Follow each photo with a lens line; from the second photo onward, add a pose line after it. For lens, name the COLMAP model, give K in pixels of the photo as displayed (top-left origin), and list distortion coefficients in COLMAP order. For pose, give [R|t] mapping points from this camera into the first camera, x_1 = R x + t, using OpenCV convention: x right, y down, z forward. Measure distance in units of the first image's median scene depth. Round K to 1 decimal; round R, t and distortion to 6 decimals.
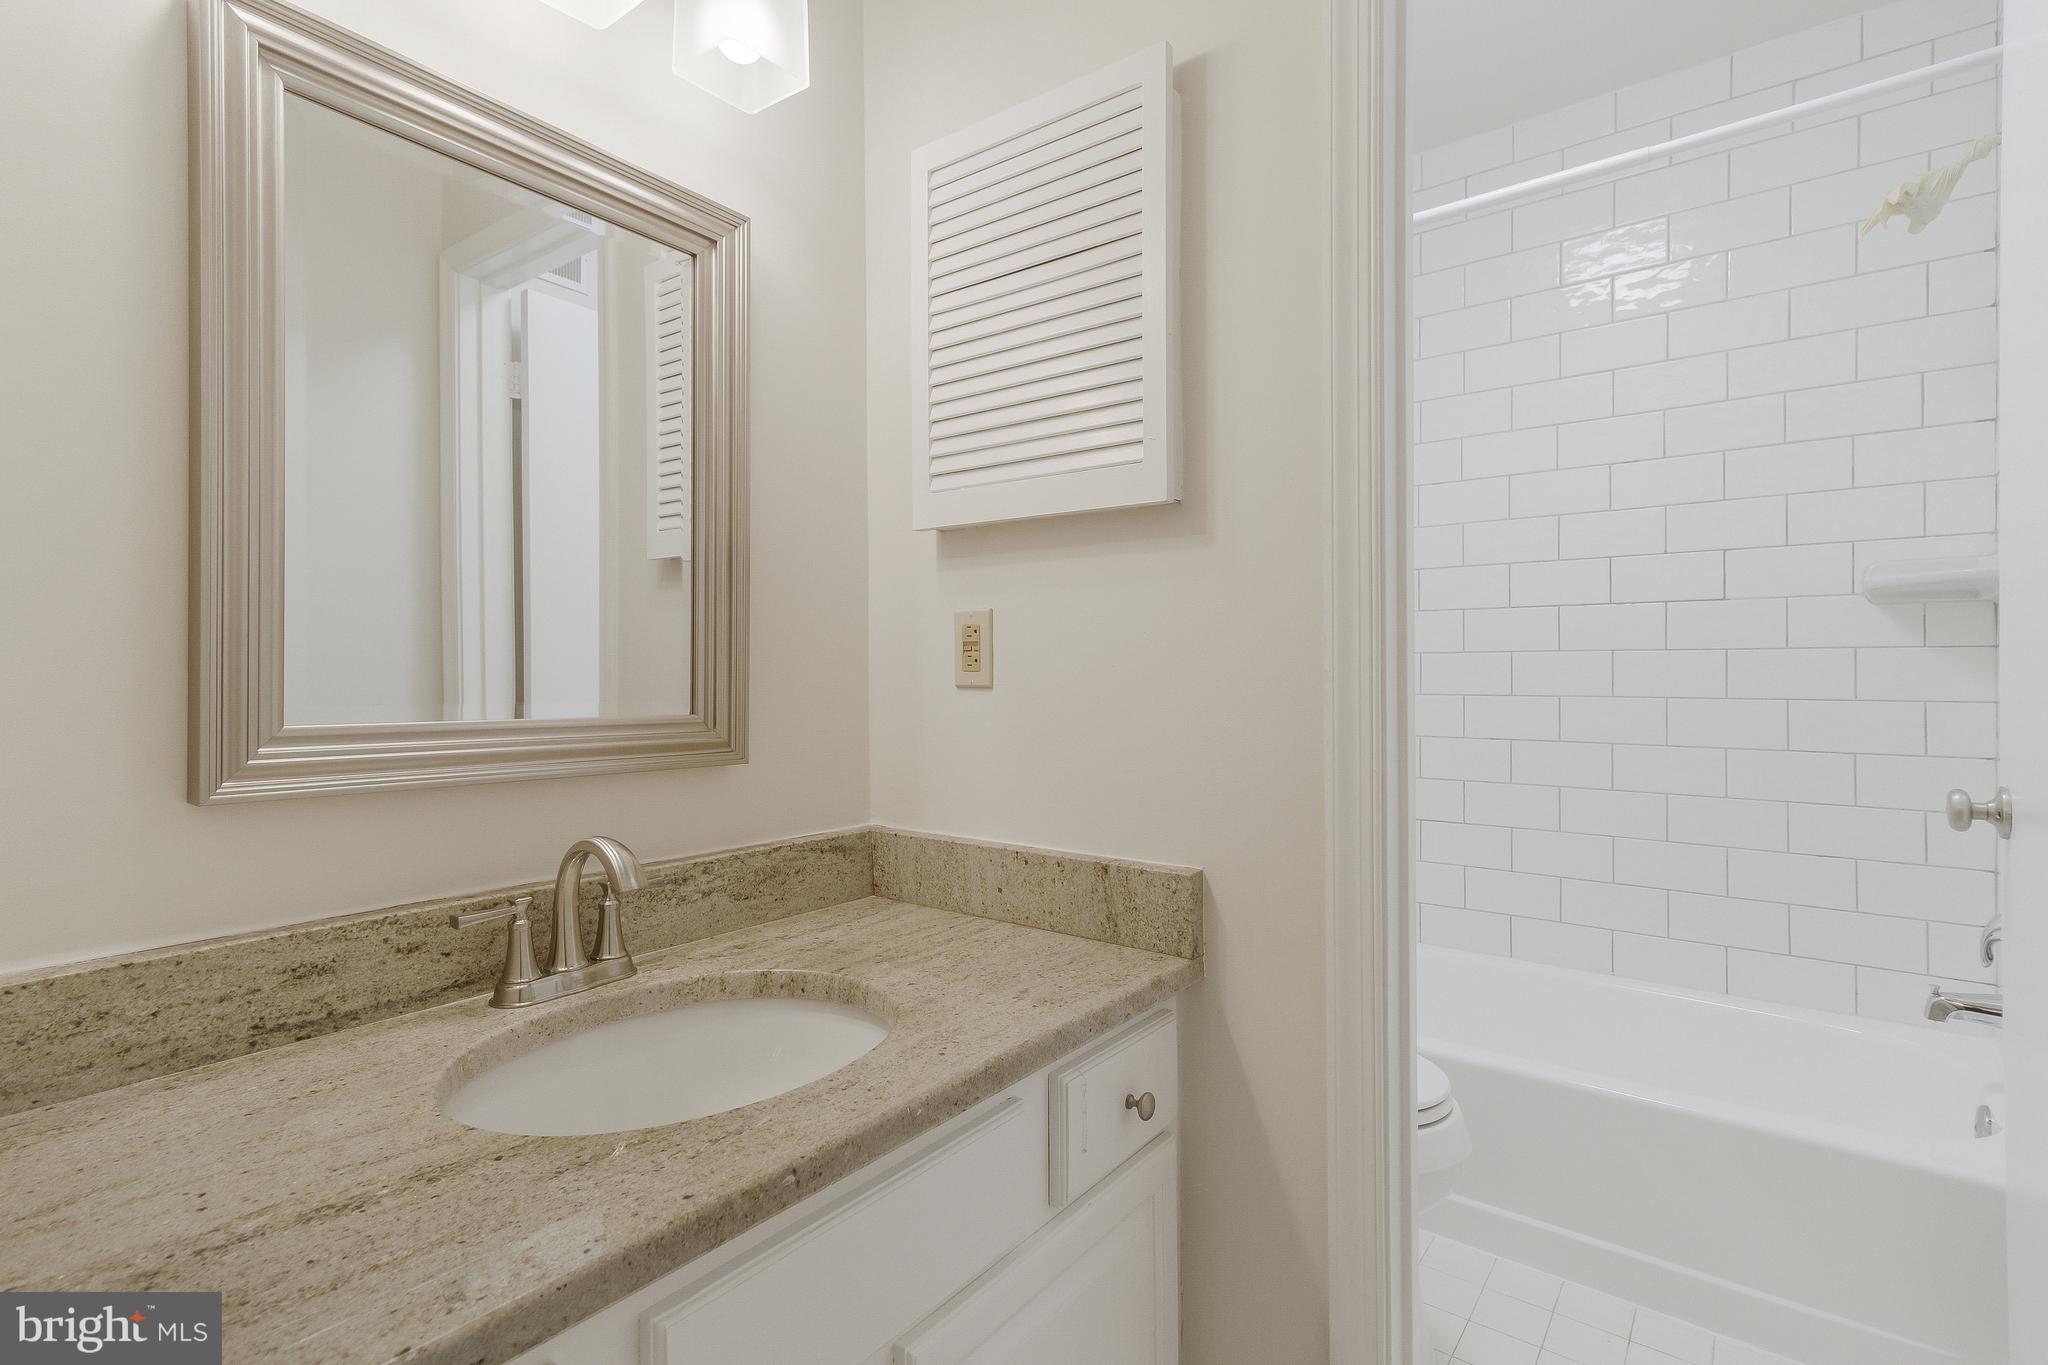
lens RADIAL K [[1020.5, 0, 1024.8], [0, 1020.5, 674.3], [0, 0, 1]] dist [0.000672, 0.000289]
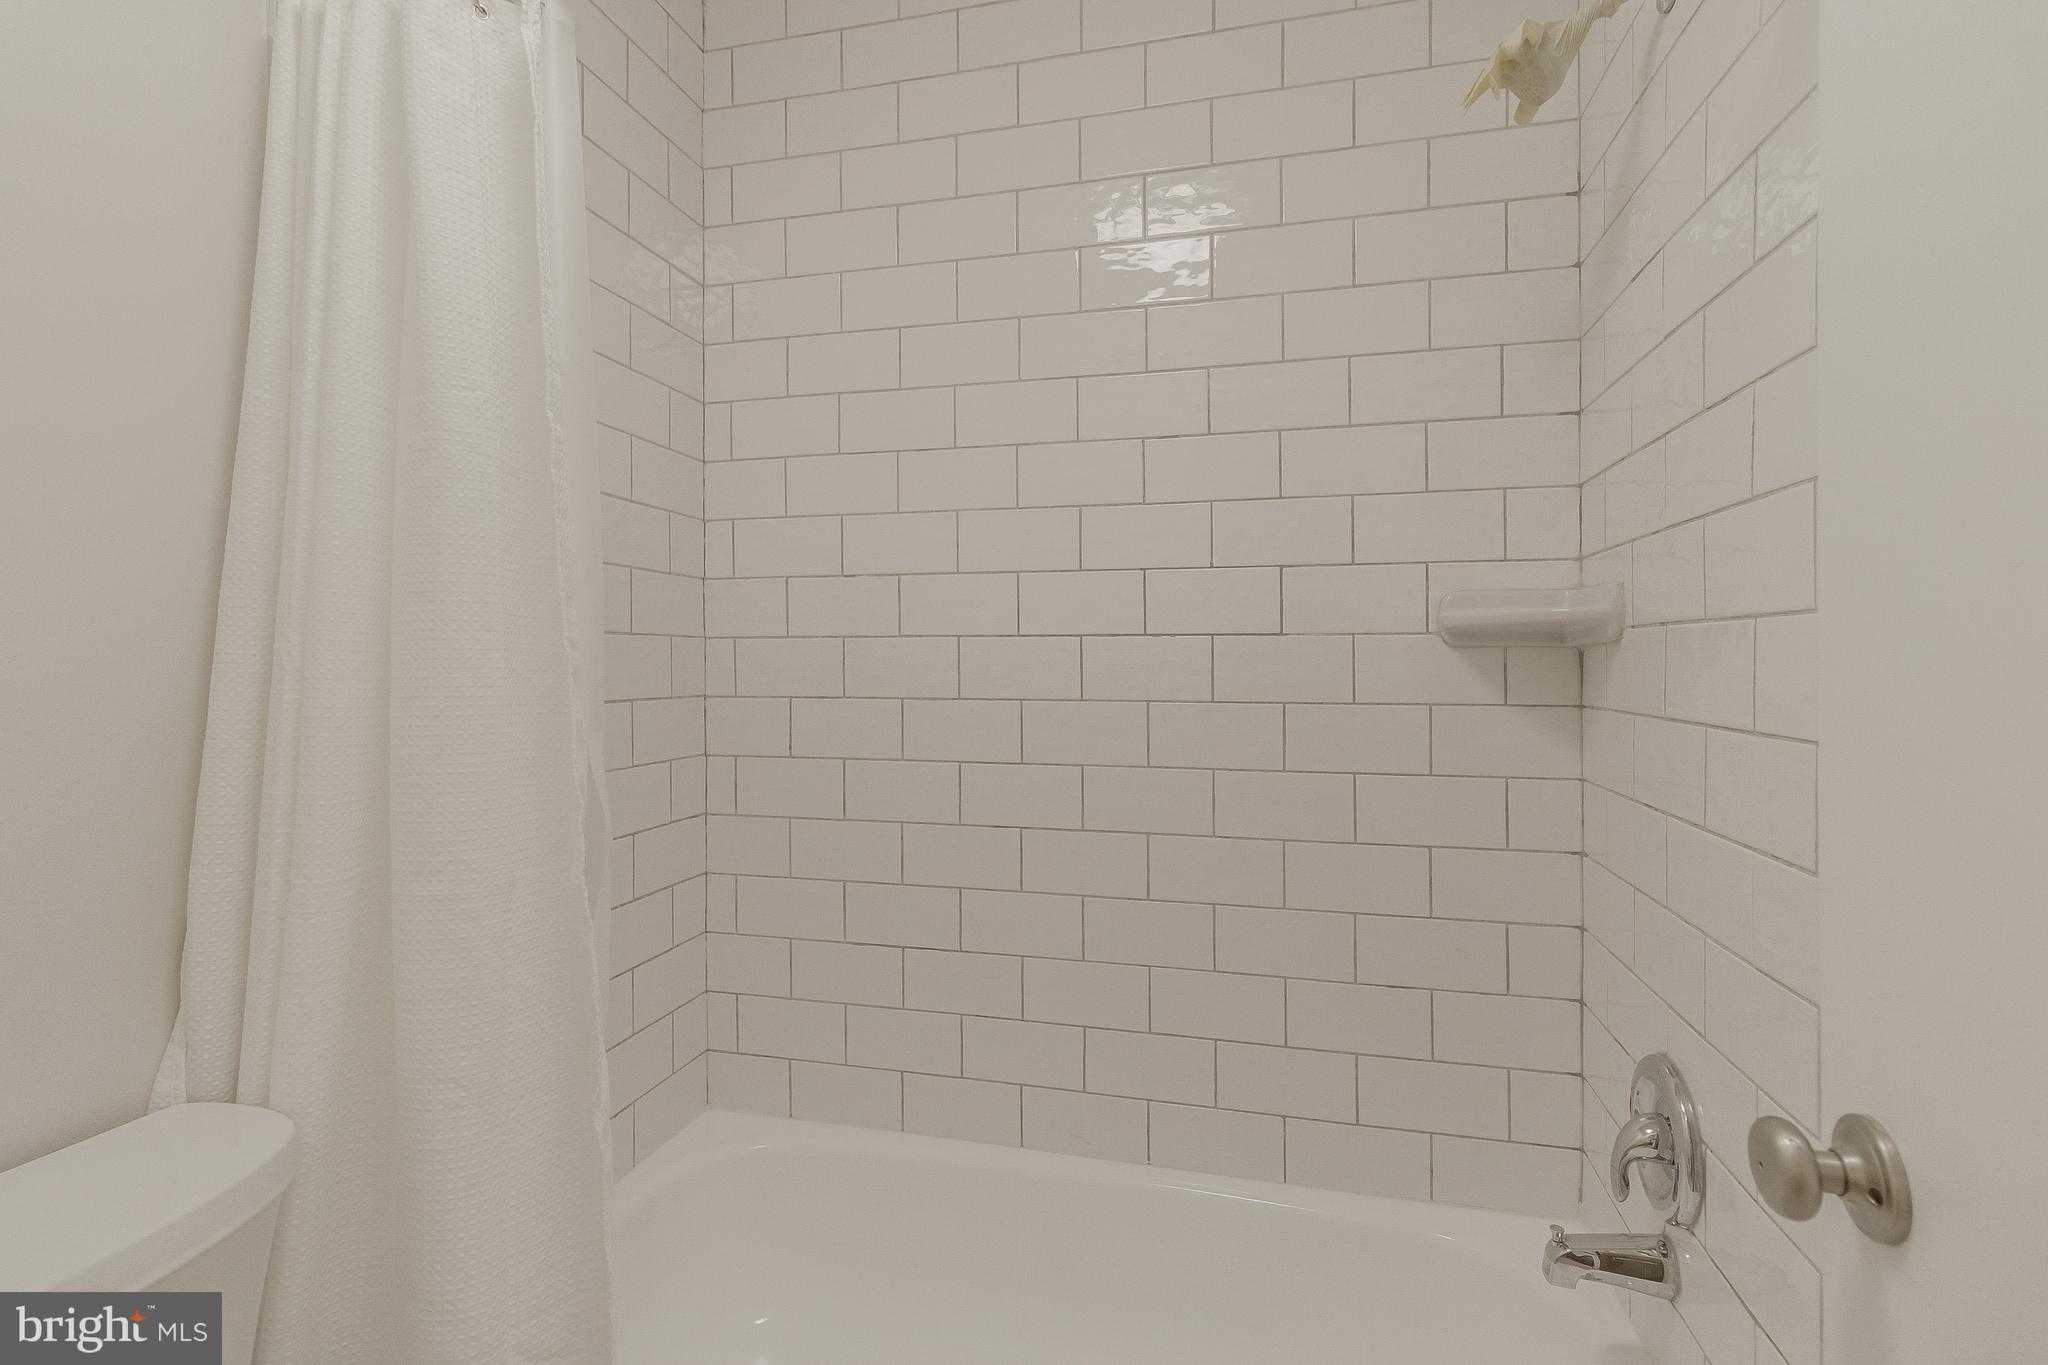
lens RADIAL K [[964.0, 0, 1029.3], [0, 964.0, 638.5], [0, 0, 1]] dist [0.000539, 0.000068]
pose [[0.927301, 0.014893, 0.374021, 0.295097], [-0.005747, 0.999657, -0.025558, -0.057935], [-0.374273, 0.021551, 0.927068, 0.483119]]
